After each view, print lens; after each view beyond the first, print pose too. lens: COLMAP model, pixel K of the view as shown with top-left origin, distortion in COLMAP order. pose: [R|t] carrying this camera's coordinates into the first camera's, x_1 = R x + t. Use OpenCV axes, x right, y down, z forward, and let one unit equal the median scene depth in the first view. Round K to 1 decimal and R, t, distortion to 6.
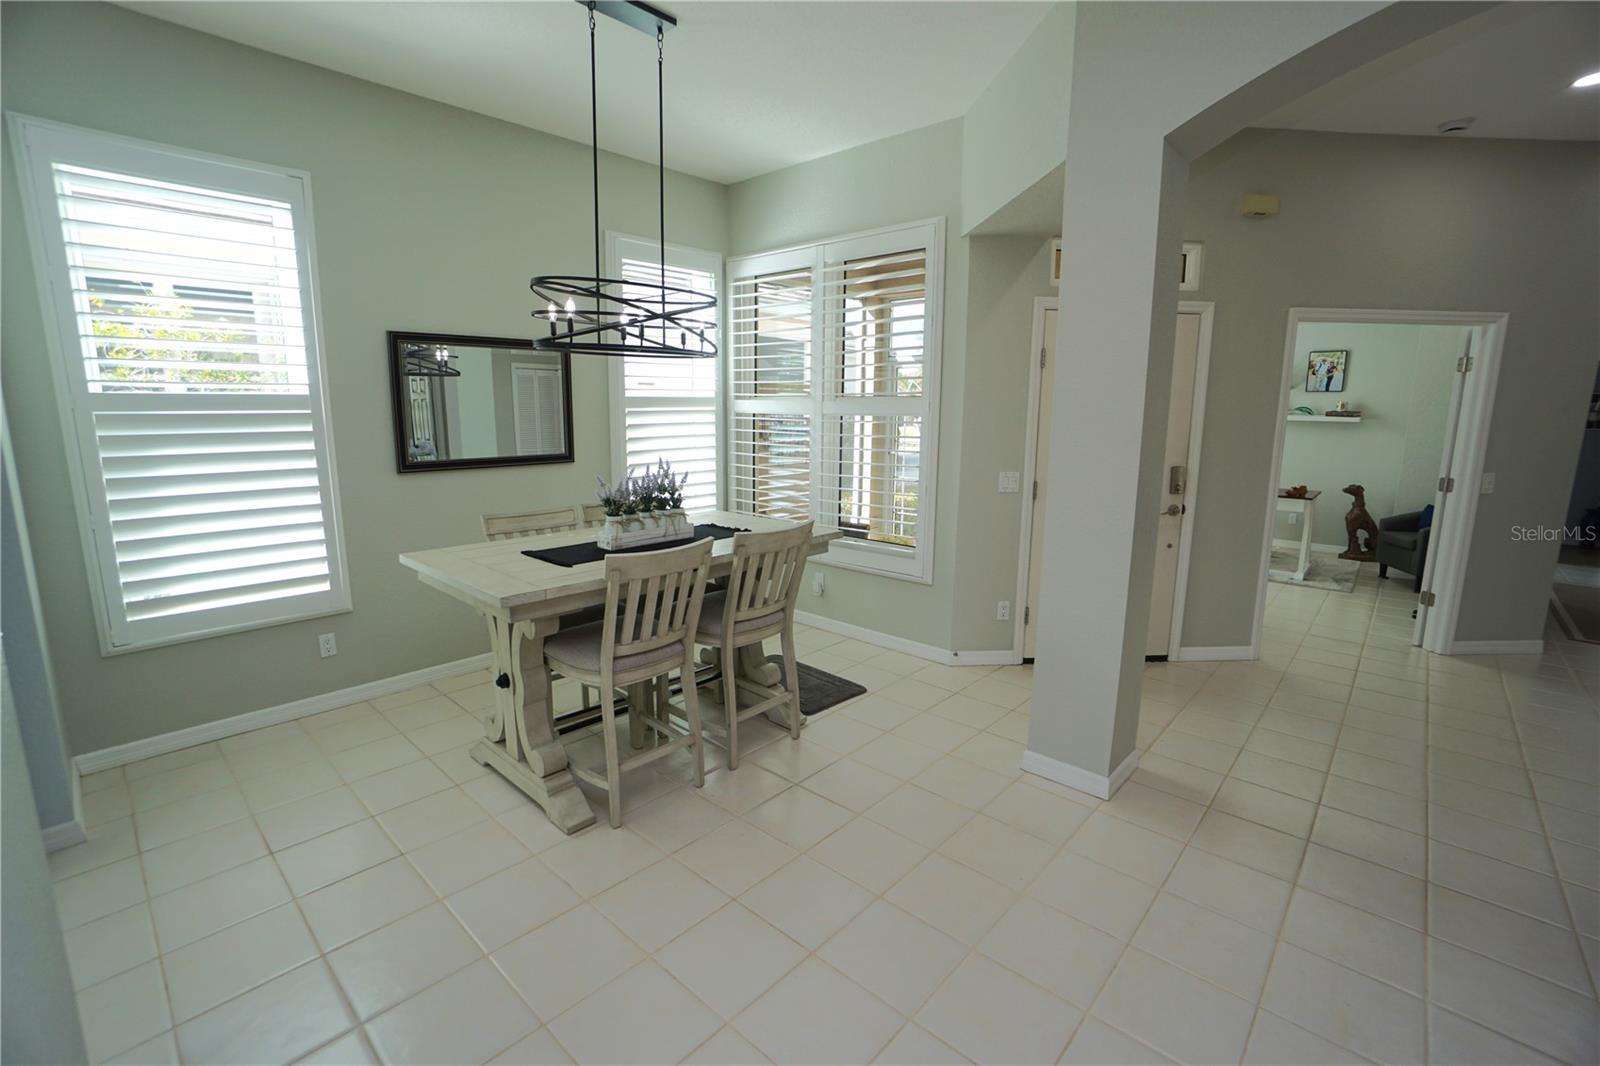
lens RADIAL K [[709.5, 0, 779.4], [0, 709.5, 525.6], [0, 0, 1]] dist [-0.063611, 0.022914]
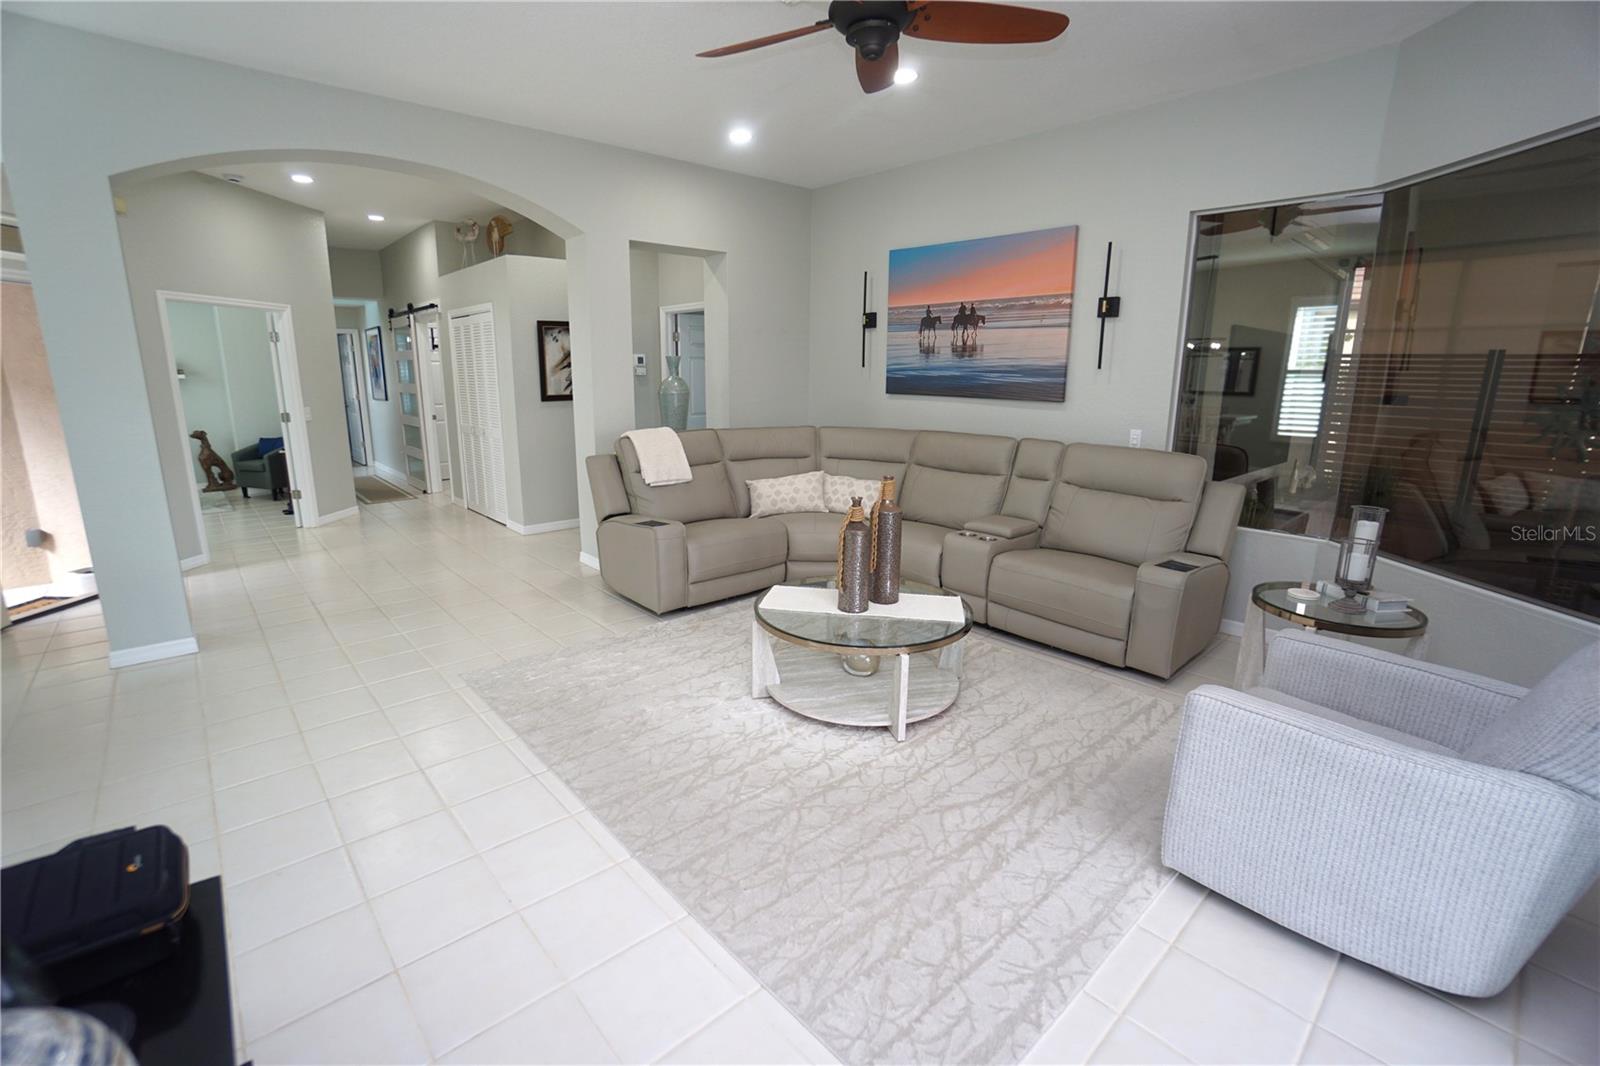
lens RADIAL K [[707.6, 0, 787.5], [0, 707.6, 524.2], [0, 0, 1]] dist [-0.064986, 0.022183]
pose [[0.089123, -0.223398, 0.970644, -0.374982], [0.163656, 0.964562, 0.206971, 0.028897], [-0.982483, 0.140406, 0.122525, -0.203095]]
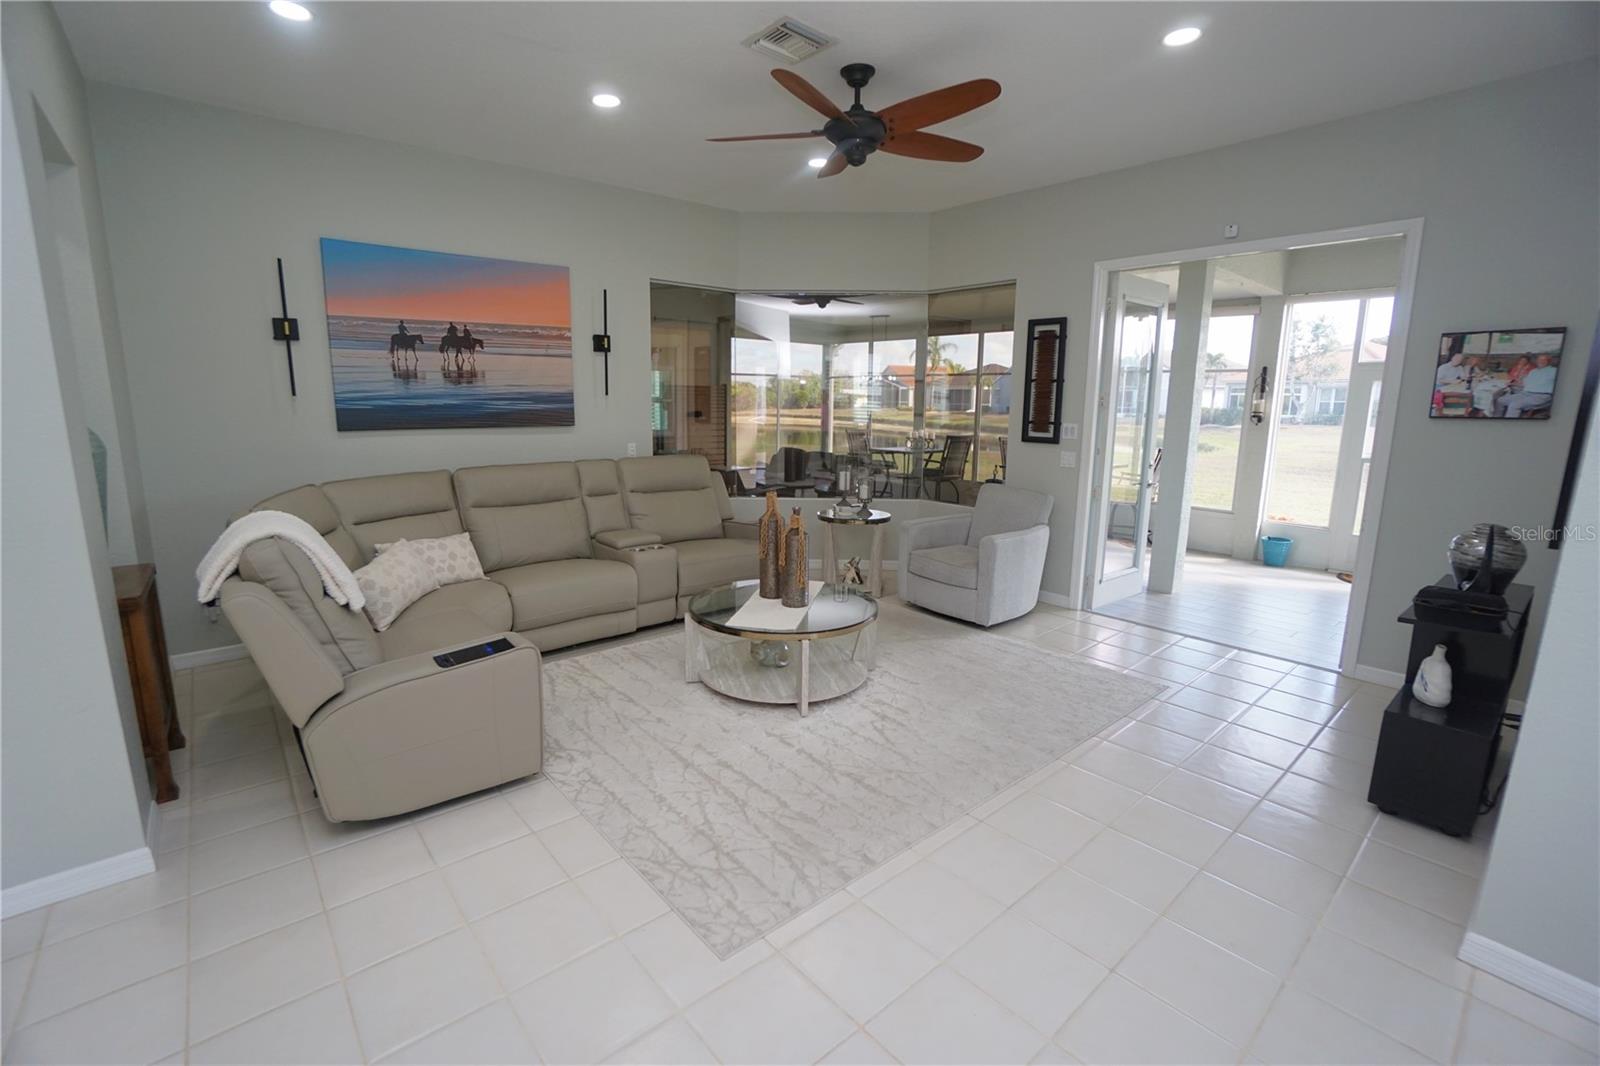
lens RADIAL K [[709.5, 0, 779.4], [0, 709.5, 525.6], [0, 0, 1]] dist [-0.063611, 0.022914]
pose [[-0.993034, -0.033920, 0.112838, 0.169469], [0.006483, 0.940487, 0.339769, -0.084102], [-0.117647, 0.338133, -0.933716, 0.495118]]
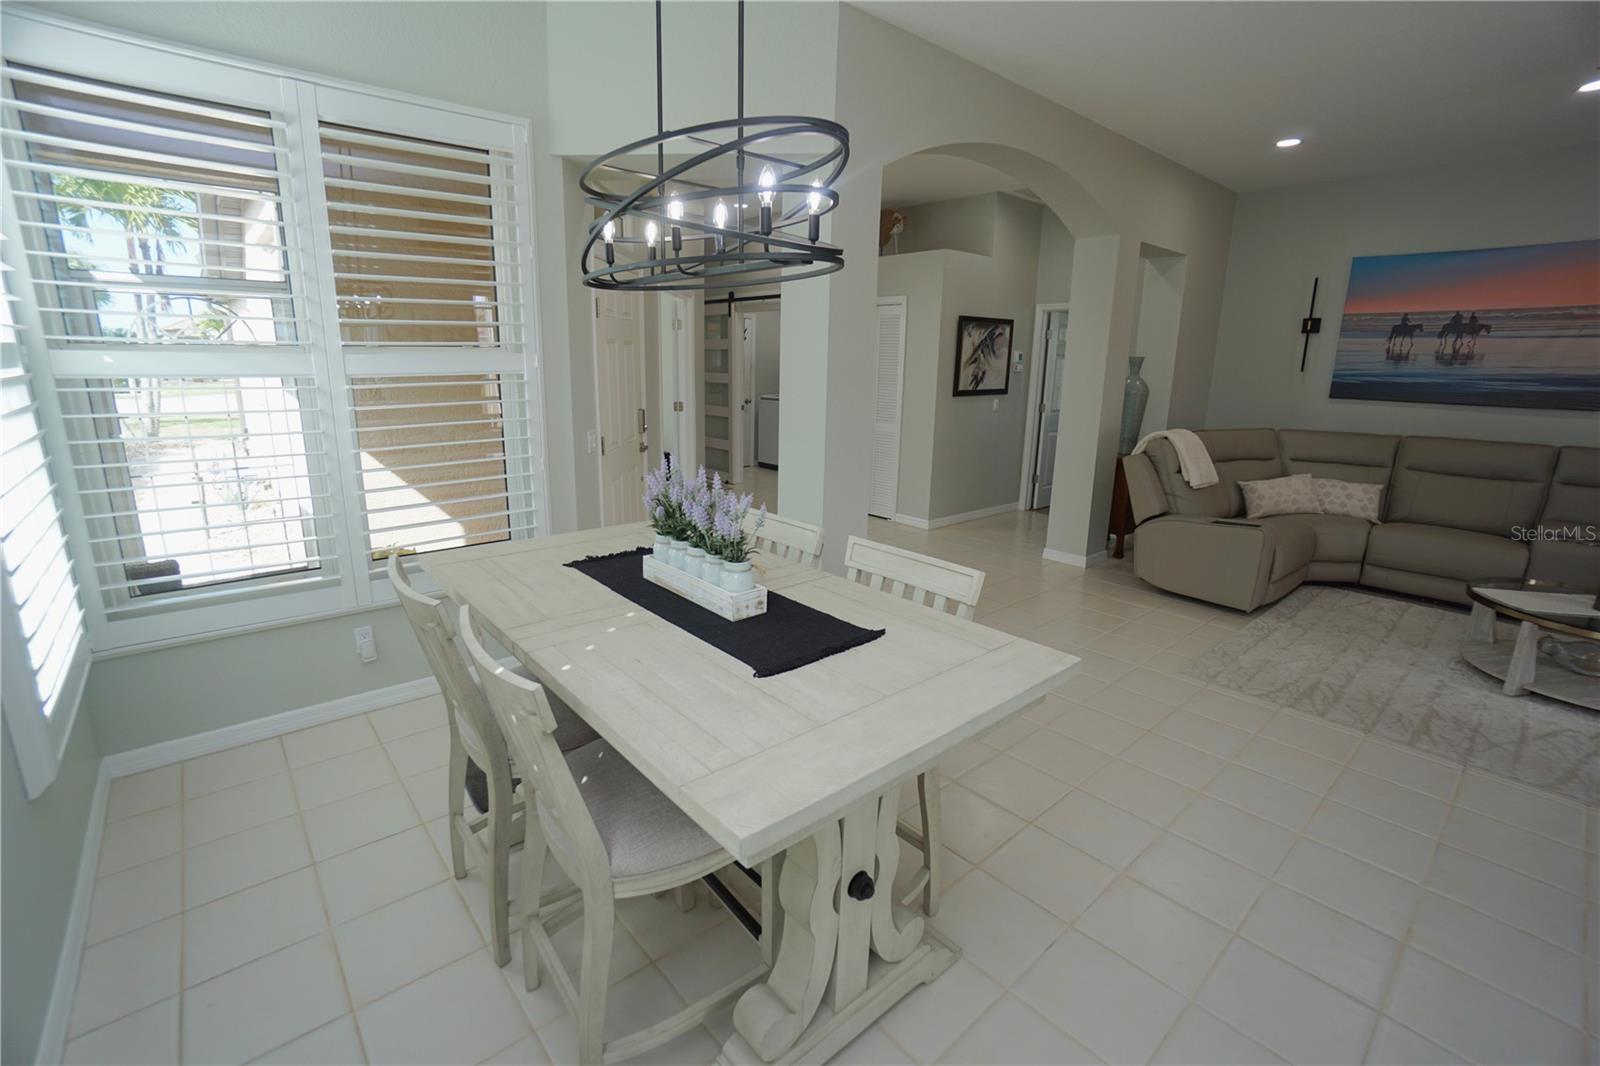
lens RADIAL K [[709.5, 0, 779.4], [0, 709.5, 525.6], [0, 0, 1]] dist [-0.063611, 0.022914]
pose [[0.108443, -0.235083, 0.965907, -0.452132], [0.152184, 0.964110, 0.217560, -0.093990], [-0.982385, 0.123403, 0.140327, 0.506233]]
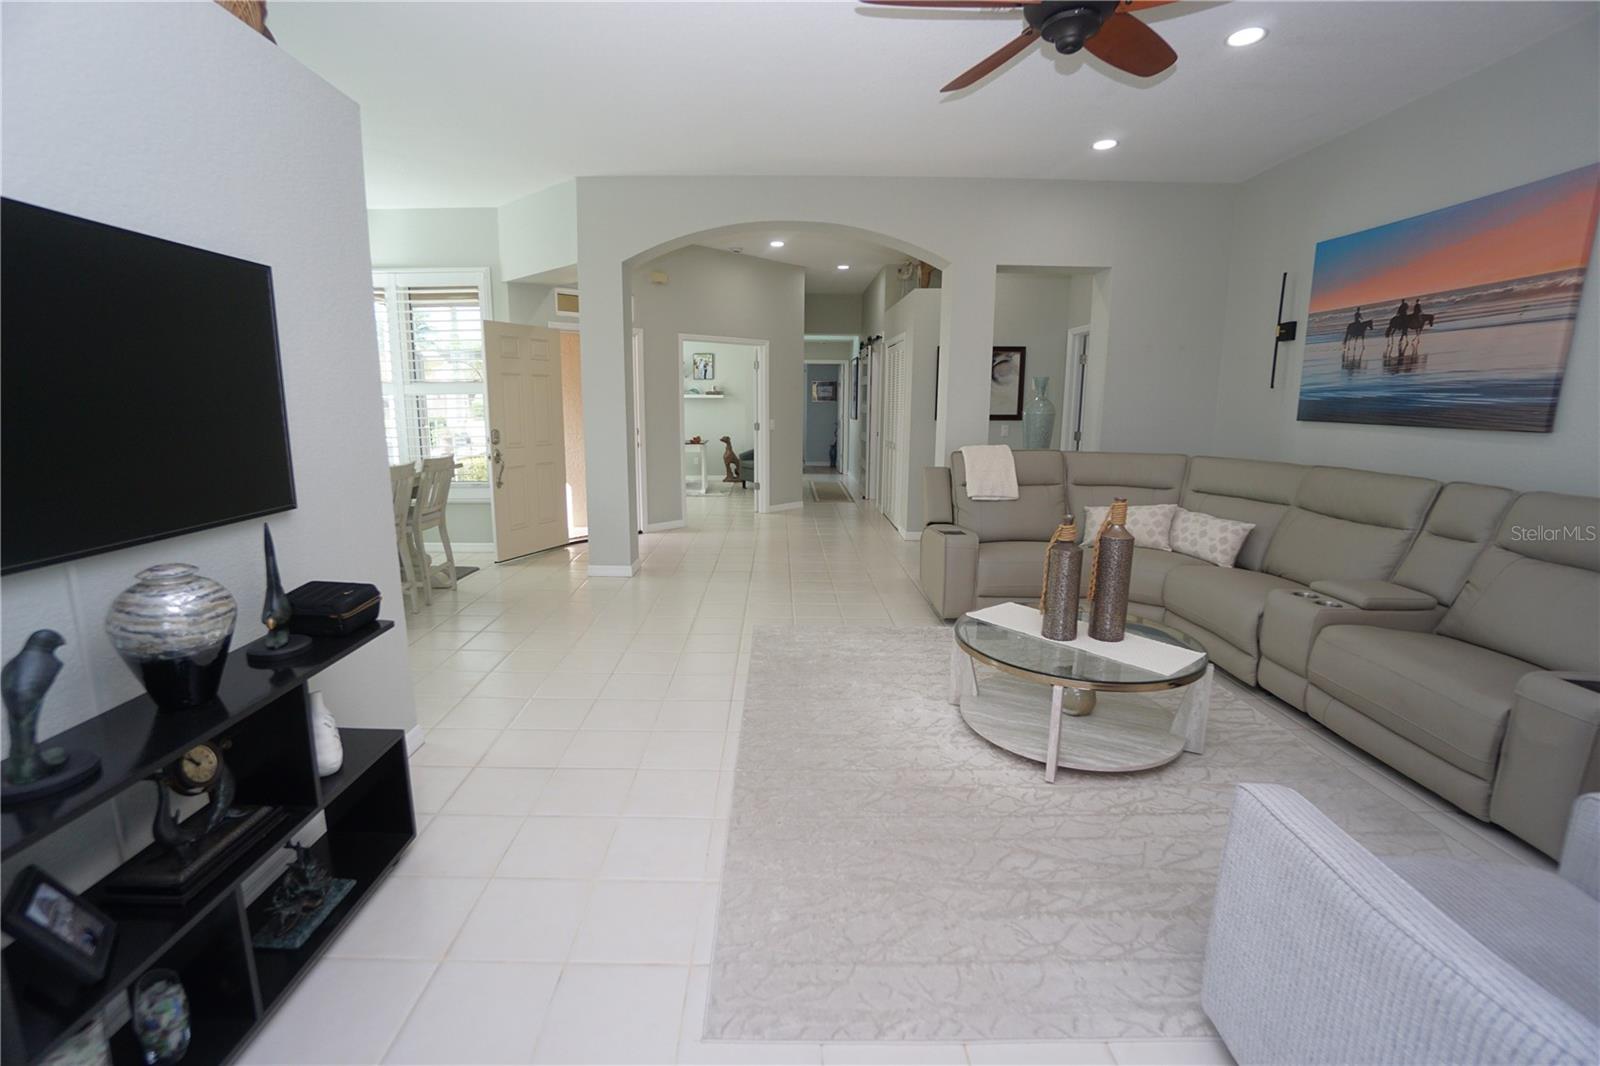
lens RADIAL K [[709.5, 0, 779.4], [0, 709.5, 525.6], [0, 0, 1]] dist [-0.063611, 0.022914]
pose [[0.729138, -0.125014, 0.672852, -0.319134], [0.115255, 0.991562, 0.059334, 0.091419], [-0.674592, 0.034287, 0.737394, -0.449817]]
